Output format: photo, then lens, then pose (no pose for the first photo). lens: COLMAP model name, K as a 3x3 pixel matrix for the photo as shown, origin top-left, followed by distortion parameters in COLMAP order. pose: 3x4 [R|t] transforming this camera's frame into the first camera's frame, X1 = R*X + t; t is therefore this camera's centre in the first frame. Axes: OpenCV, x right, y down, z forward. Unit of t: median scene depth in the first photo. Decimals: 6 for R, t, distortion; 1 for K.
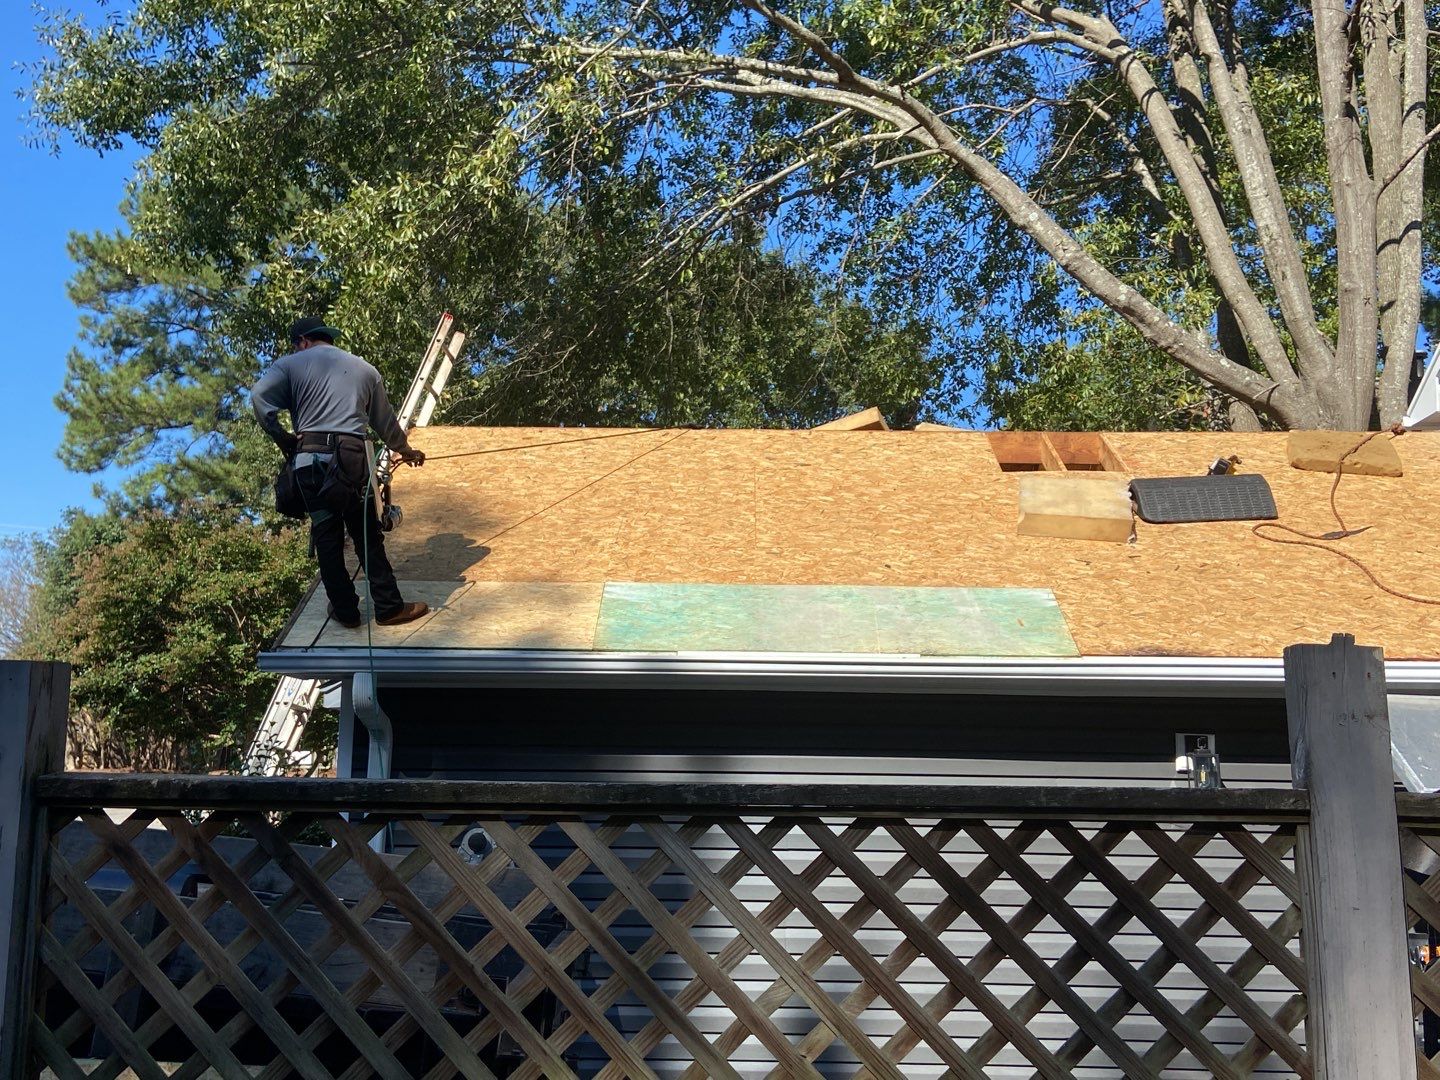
lens RADIAL K [[1342.0, 0, 720.0], [0, 1342.0, 540.0], [0, 0, 1]] dist [0.014909, 0.006623]
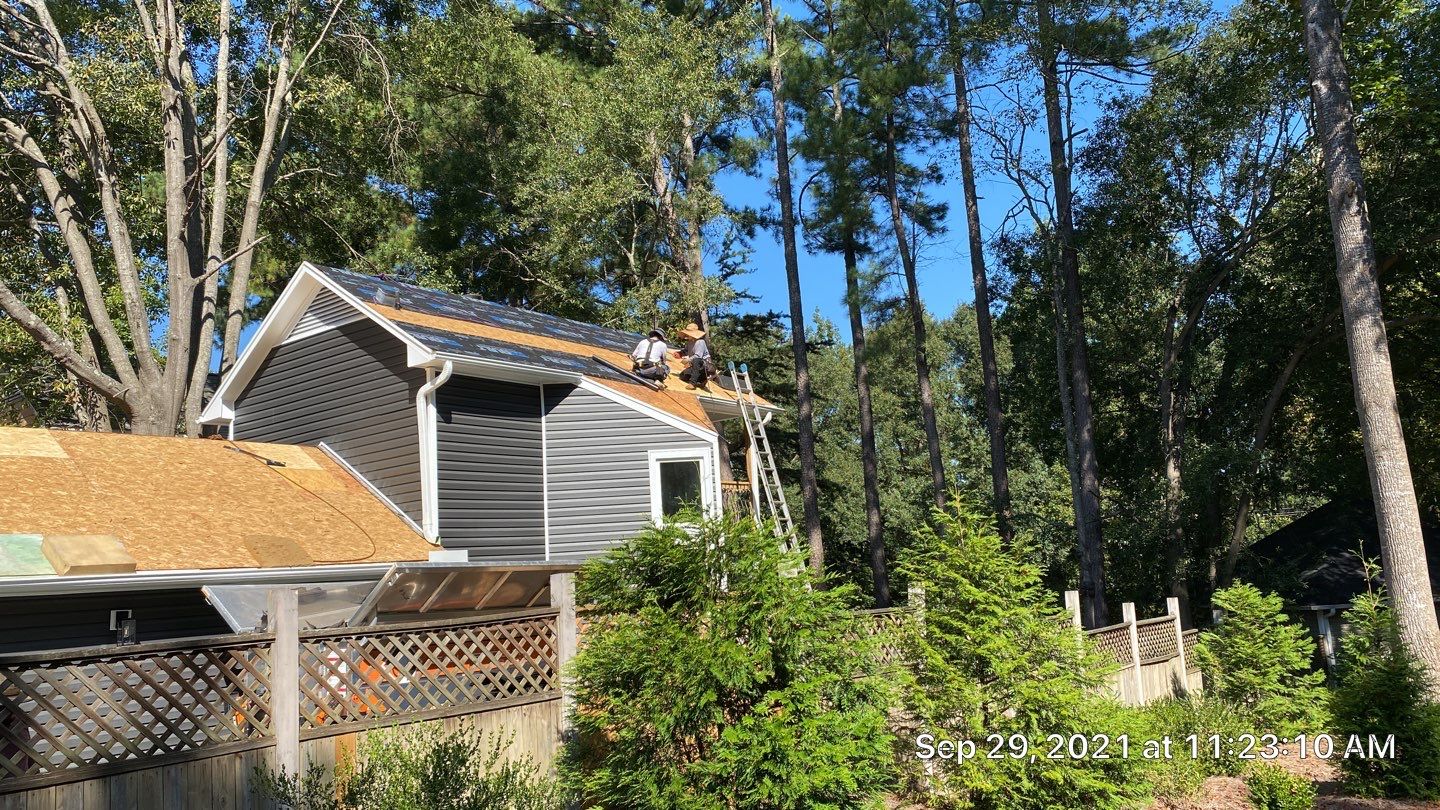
lens RADIAL K [[1077.4, 0, 720.0], [0, 1077.4, 405.0], [0, 0, 1]] dist [0.001560, 0.000886]
pose [[0.540751, 0.078675, 0.837496, -0.304129], [-0.068490, 0.996429, -0.049383, -0.079005], [-0.838390, -0.030656, 0.544208, -0.341458]]
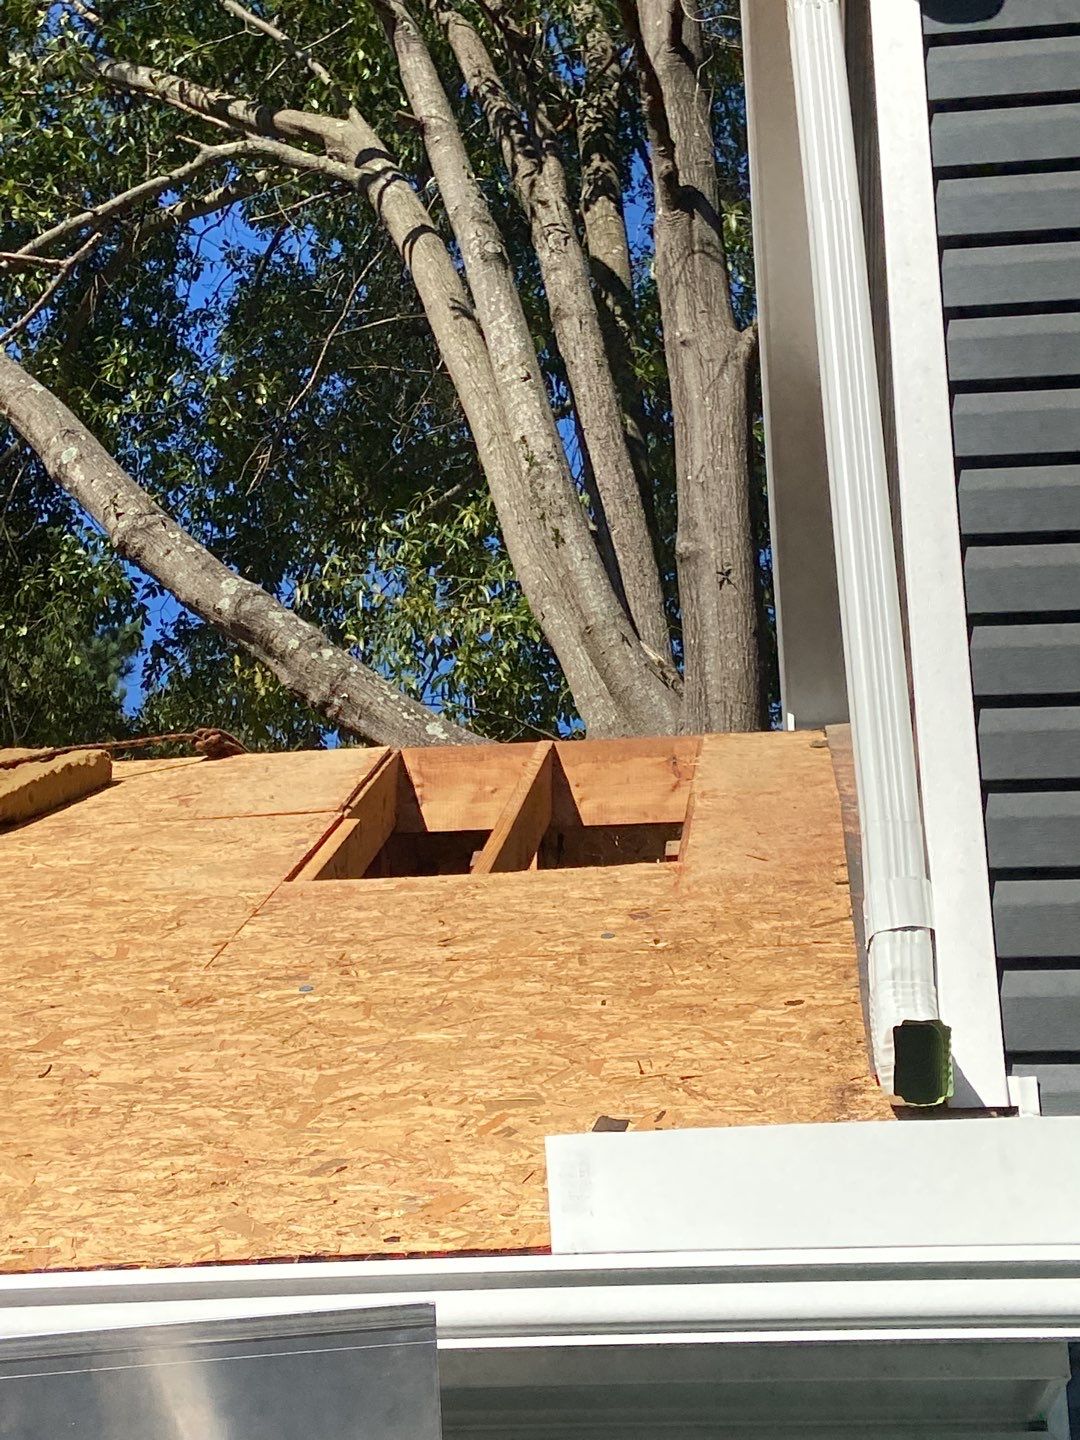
lens RADIAL K [[2205.6, 0, 540.0], [0, 2205.6, 720.0], [0, 0, 1]] dist [0.002181, -0.012349]
pose [[0.995899, -0.044201, -0.078939, 0.461742], [0.022801, 0.966986, -0.253807, 0.050448], [0.087551, 0.250966, 0.964028, 0.295604]]
